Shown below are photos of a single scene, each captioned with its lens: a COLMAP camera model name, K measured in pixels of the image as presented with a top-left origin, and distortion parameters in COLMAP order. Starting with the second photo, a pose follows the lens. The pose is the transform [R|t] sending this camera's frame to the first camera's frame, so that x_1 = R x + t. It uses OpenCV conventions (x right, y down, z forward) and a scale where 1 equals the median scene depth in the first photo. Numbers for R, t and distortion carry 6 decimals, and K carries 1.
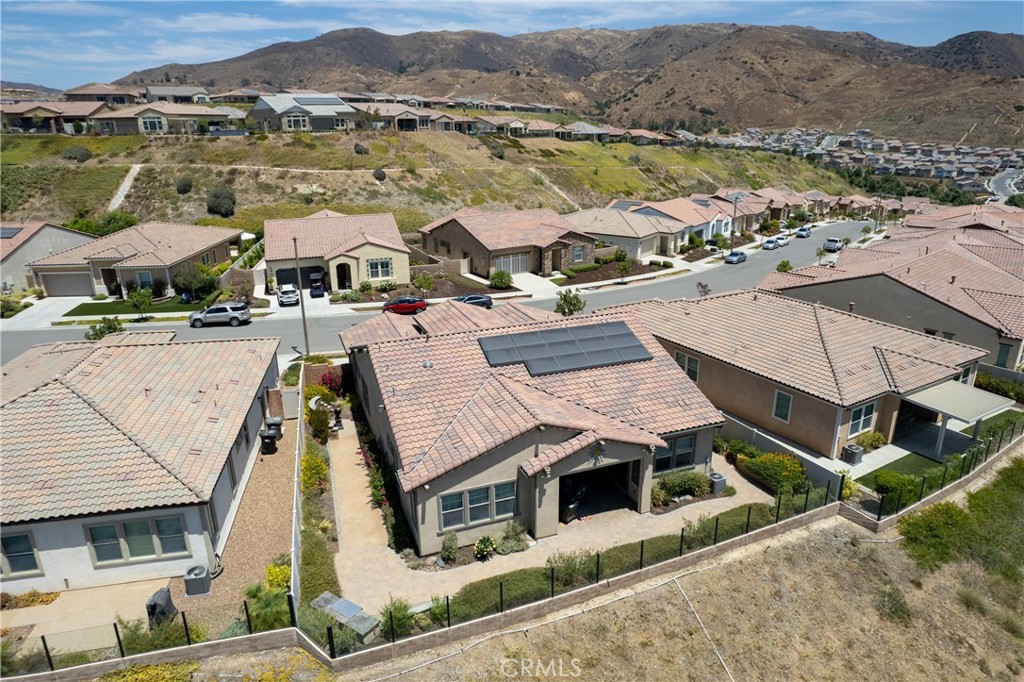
lens RADIAL K [[655.7, 0, 511.2], [0, 655.7, 347.8], [0, 0, 1]] dist [-0.081826, 0.079136]
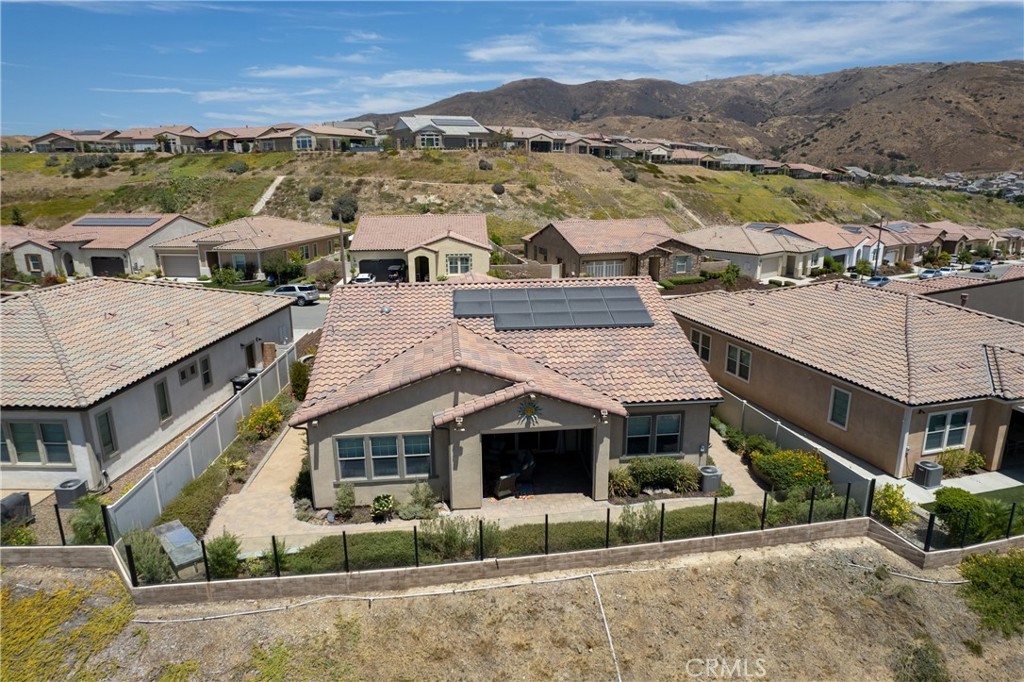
lens RADIAL K [[655.7, 0, 511.2], [0, 655.7, 347.8], [0, 0, 1]] dist [-0.081826, 0.079136]
pose [[0.968371, 0.068027, -0.240064, 0.126533], [-0.083938, 0.994858, -0.056677, 0.055712], [0.234974, 0.075035, 0.969101, 0.085829]]
